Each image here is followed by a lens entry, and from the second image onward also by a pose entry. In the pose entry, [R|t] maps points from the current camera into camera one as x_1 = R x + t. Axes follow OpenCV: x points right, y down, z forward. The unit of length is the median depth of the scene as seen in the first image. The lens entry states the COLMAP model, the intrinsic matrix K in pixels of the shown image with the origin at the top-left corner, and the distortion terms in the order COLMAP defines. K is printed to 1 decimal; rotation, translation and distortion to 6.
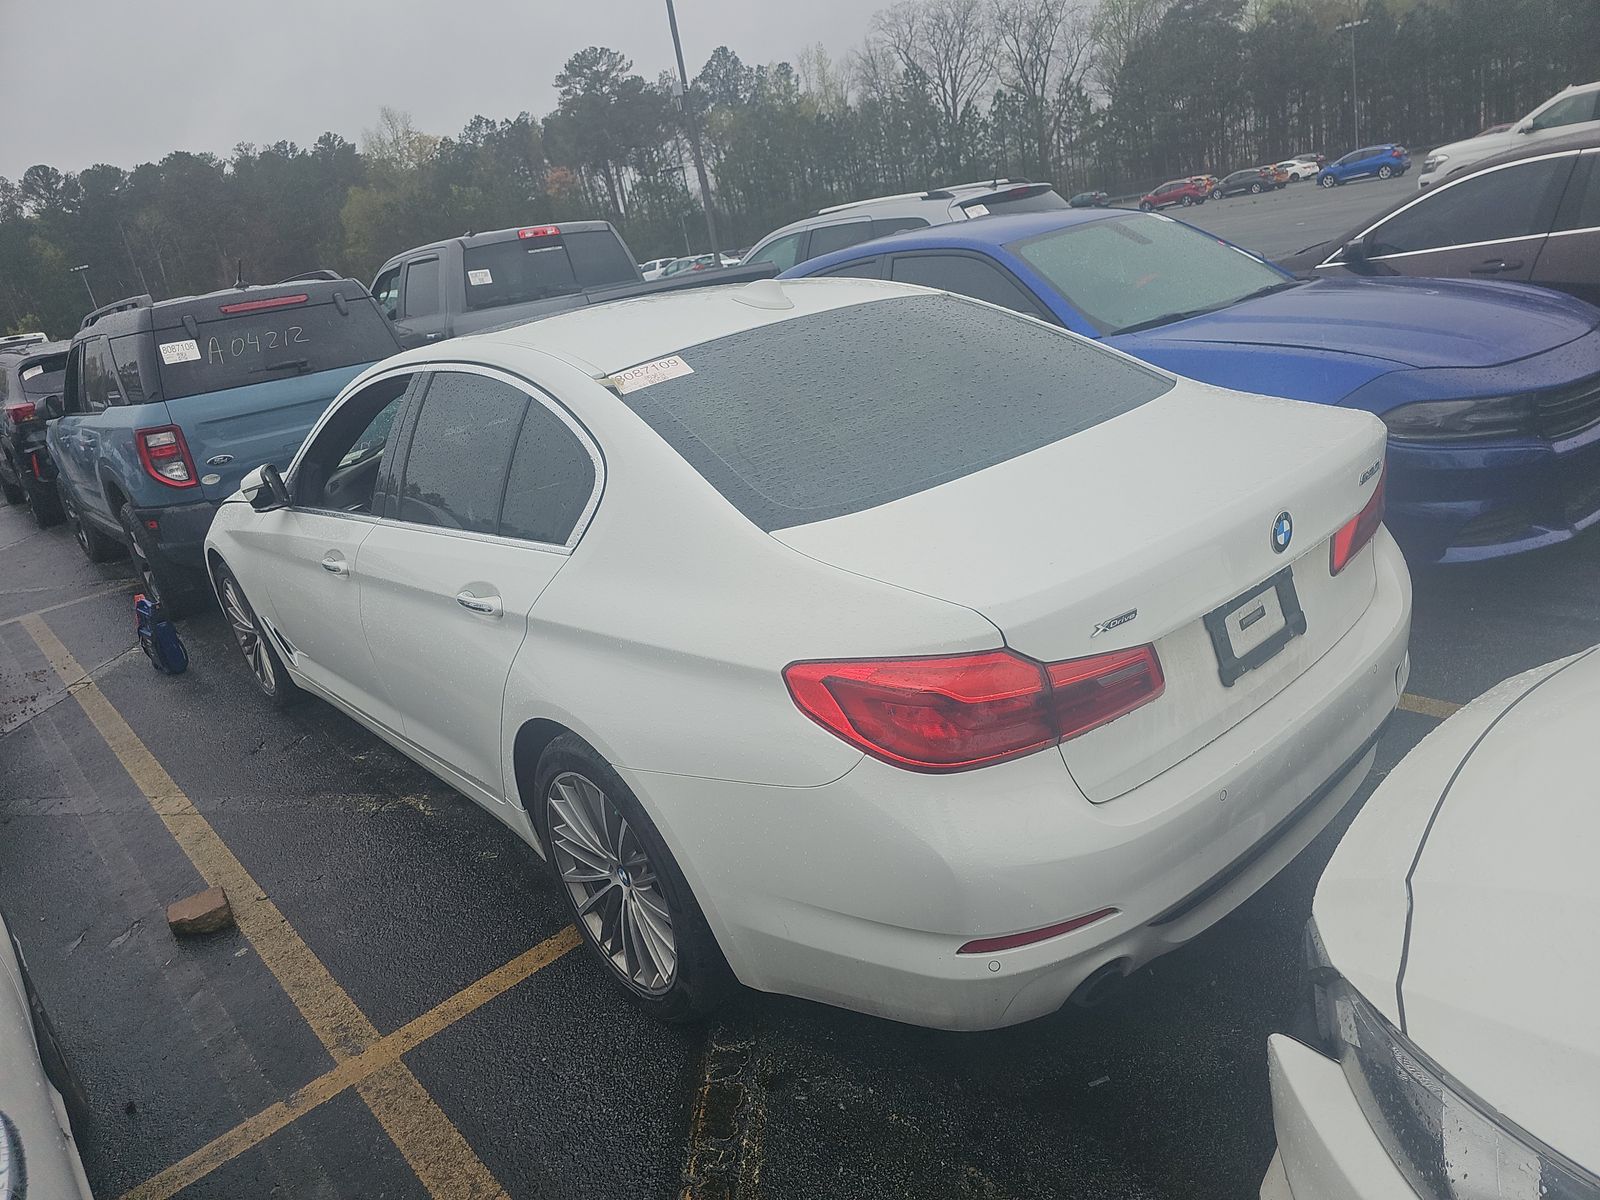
lens RADIAL K [[1090.2, 0, 800.0], [0, 1090.2, 600.0], [0, 0, 1]] dist [0.046537, -0.052095]
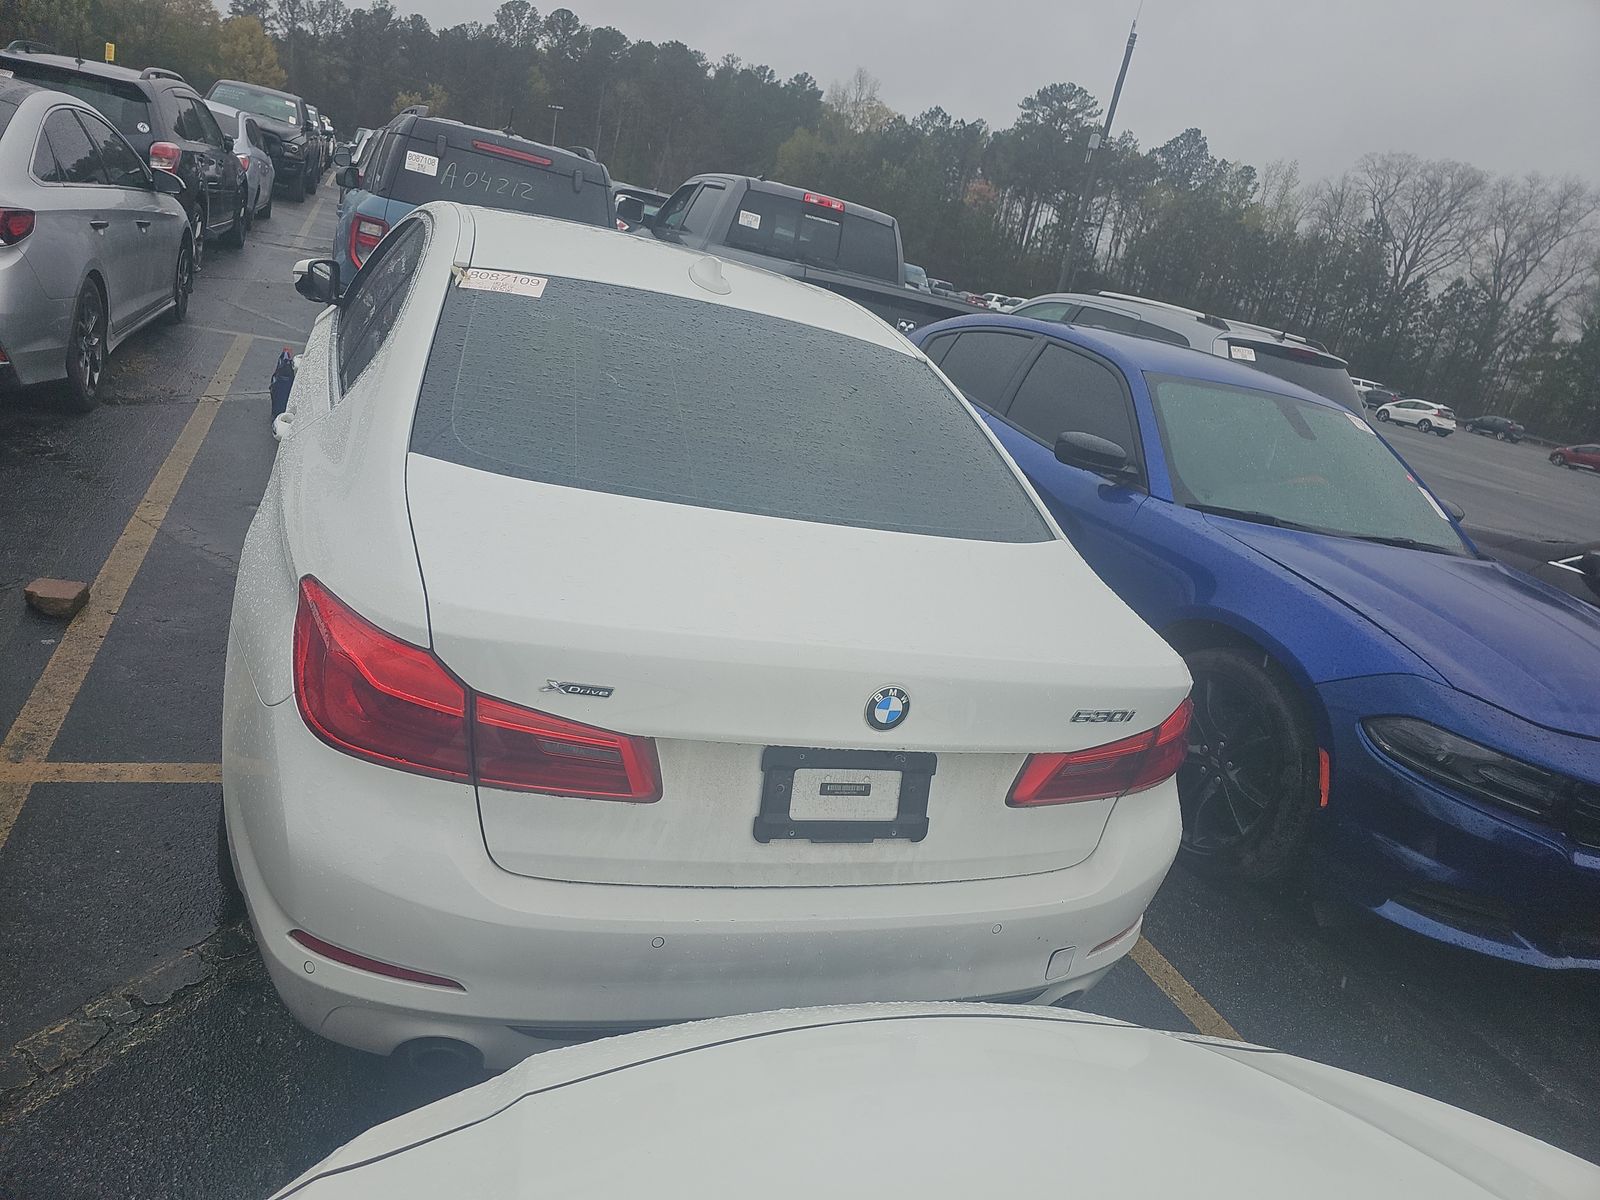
lens RADIAL K [[1089.8, 0, 790.6], [0, 1089.8, 599.3], [0, 0, 1]] dist [0.045384, -0.049818]
pose [[0.862163, 0.450777, -0.231245, 0.032946], [-0.455238, 0.889606, 0.036864, -0.008292], [0.222334, 0.073489, 0.972197, 0.010289]]
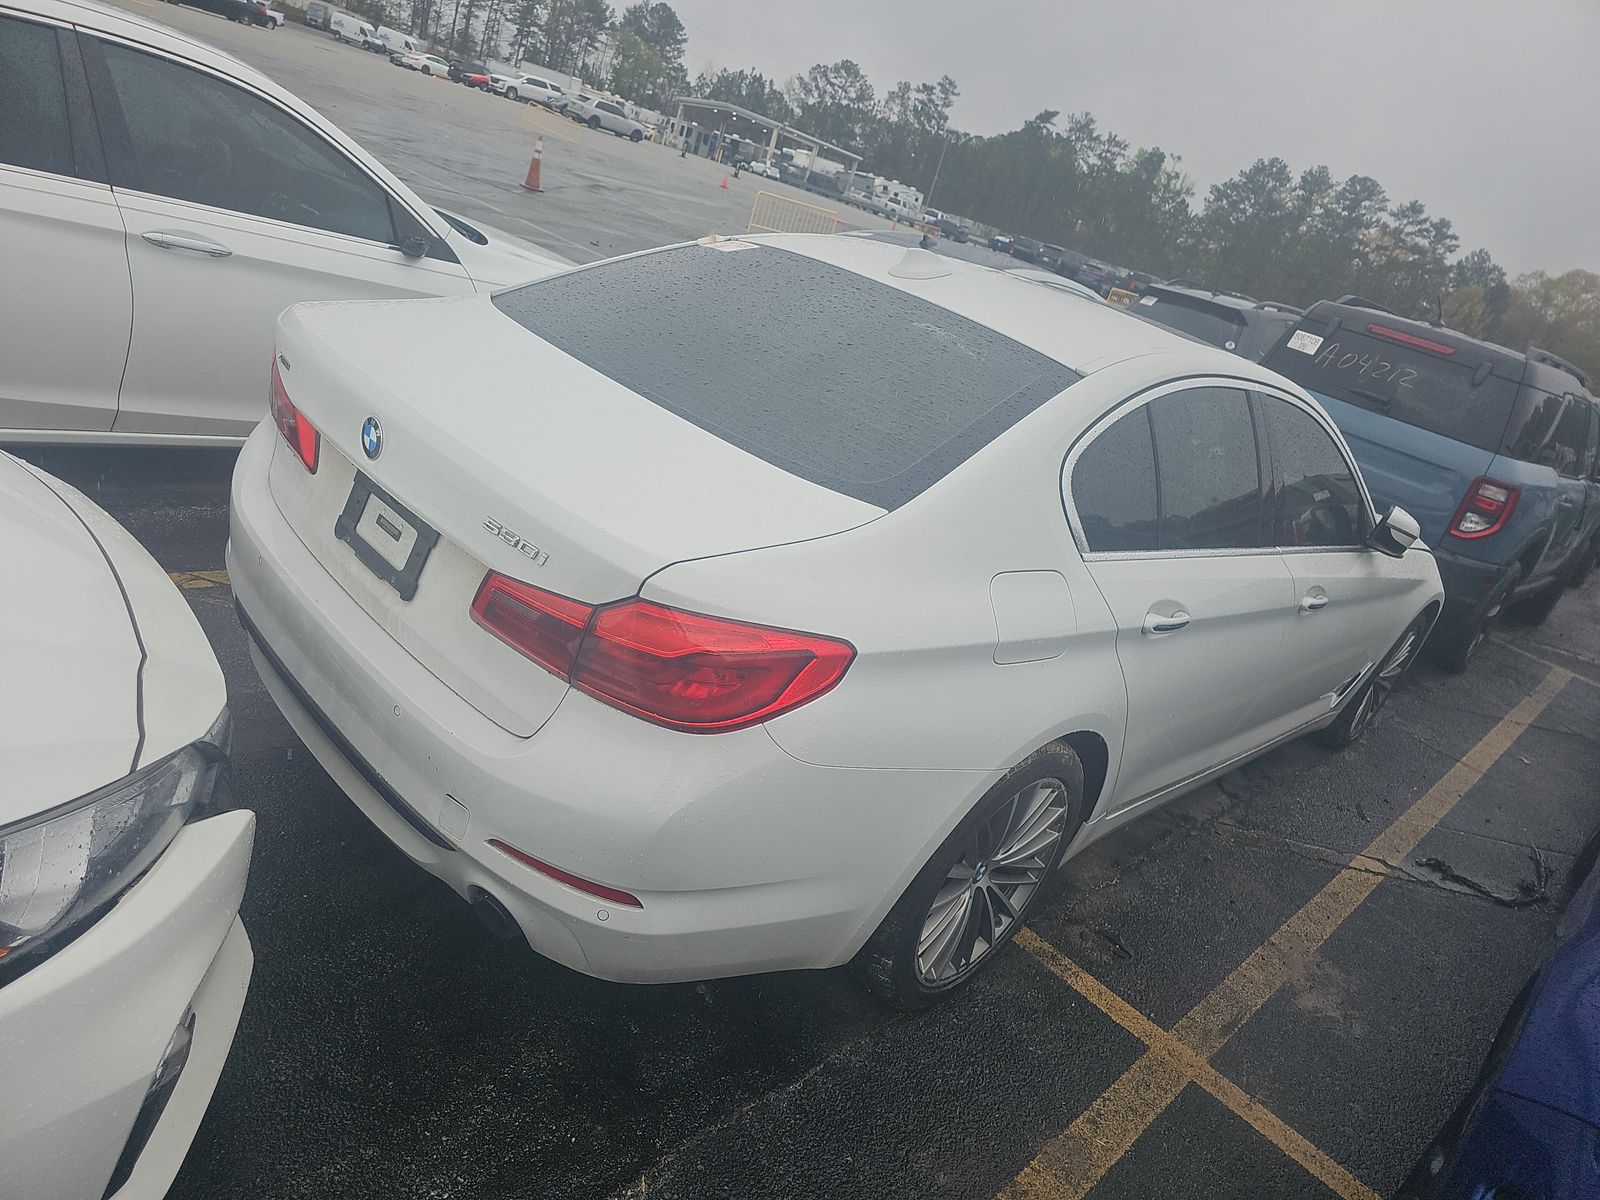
lens RADIAL K [[1089.8, 0, 790.6], [0, 1089.8, 599.3], [0, 0, 1]] dist [0.045384, -0.049818]
pose [[-0.009196, 0.508967, -0.860737, 0.083925], [-0.570291, 0.704392, 0.422611, -0.036445], [0.821392, 0.494756, 0.283782, 0.068444]]
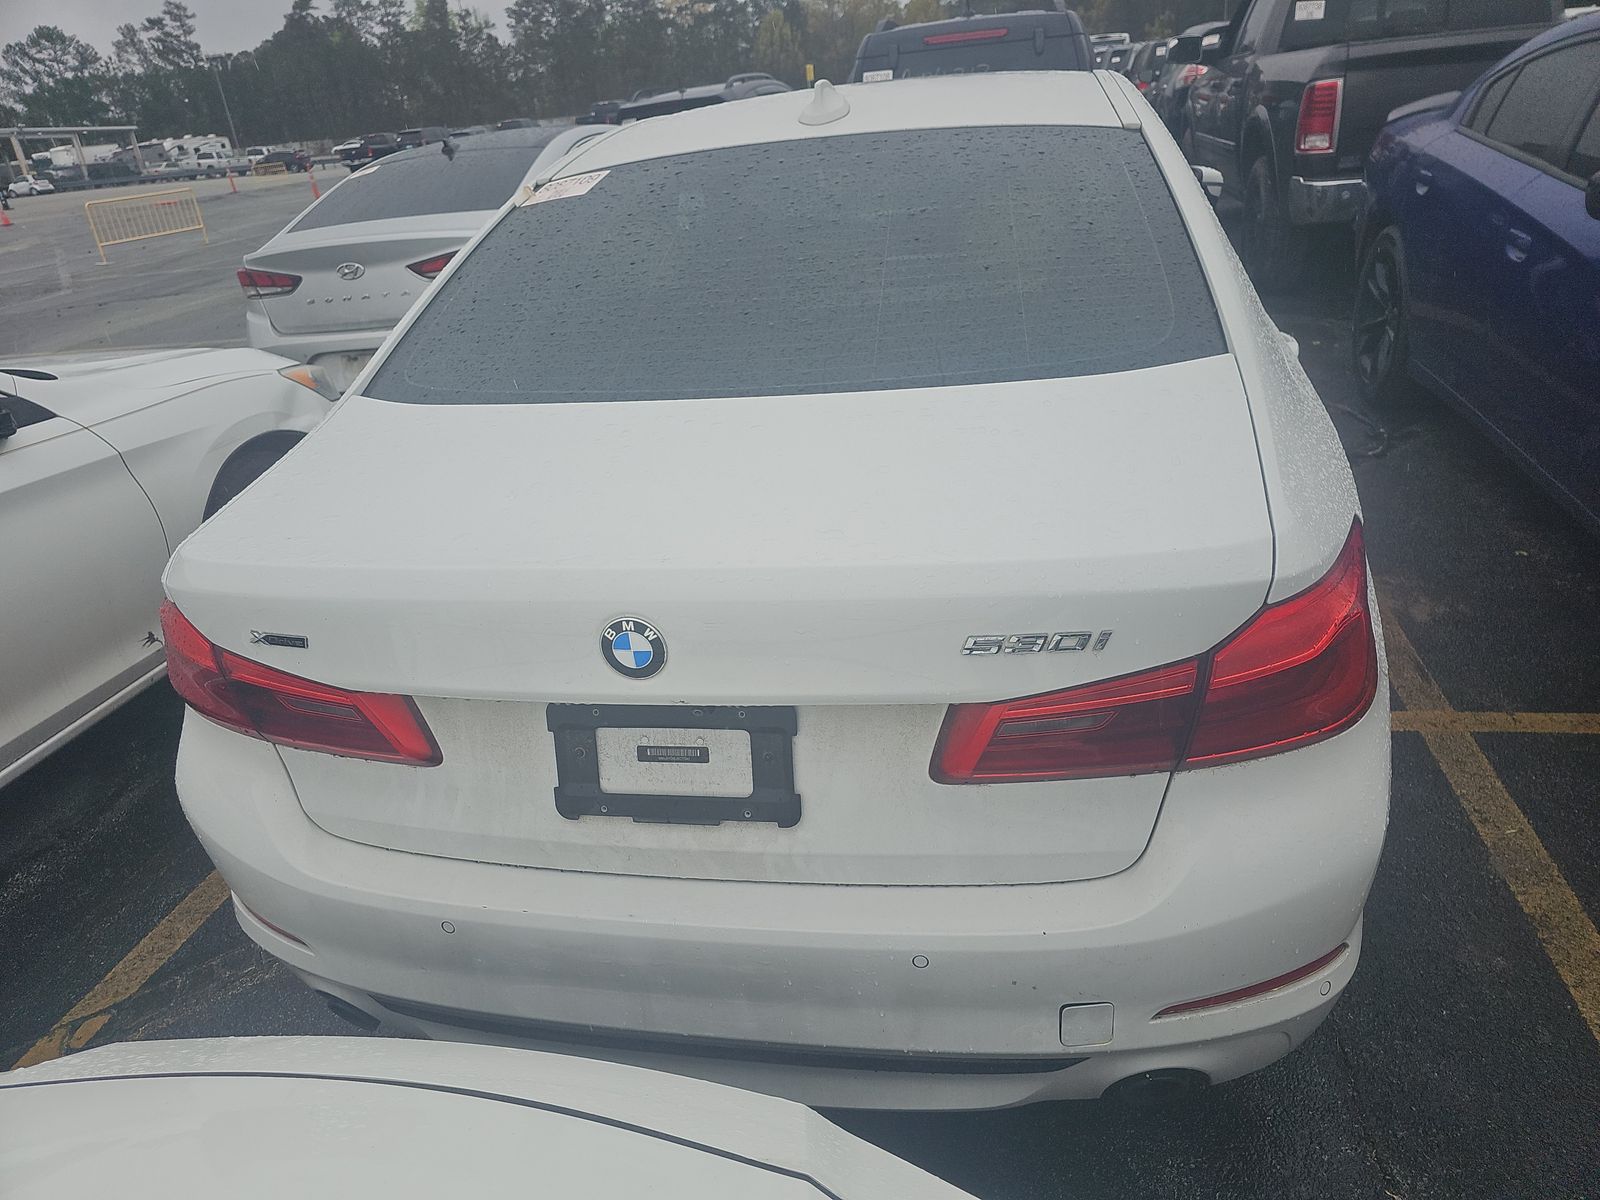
lens RADIAL K [[1073.4, 0, 808.8], [0, 1073.4, 613.2], [0, 0, 1]] dist [0.038124, -0.041465]
pose [[0.595433, 0.432553, -0.677021, 0.055117], [-0.252799, 0.900759, 0.353166, -0.019381], [0.762596, -0.039137, 0.645691, 0.043142]]
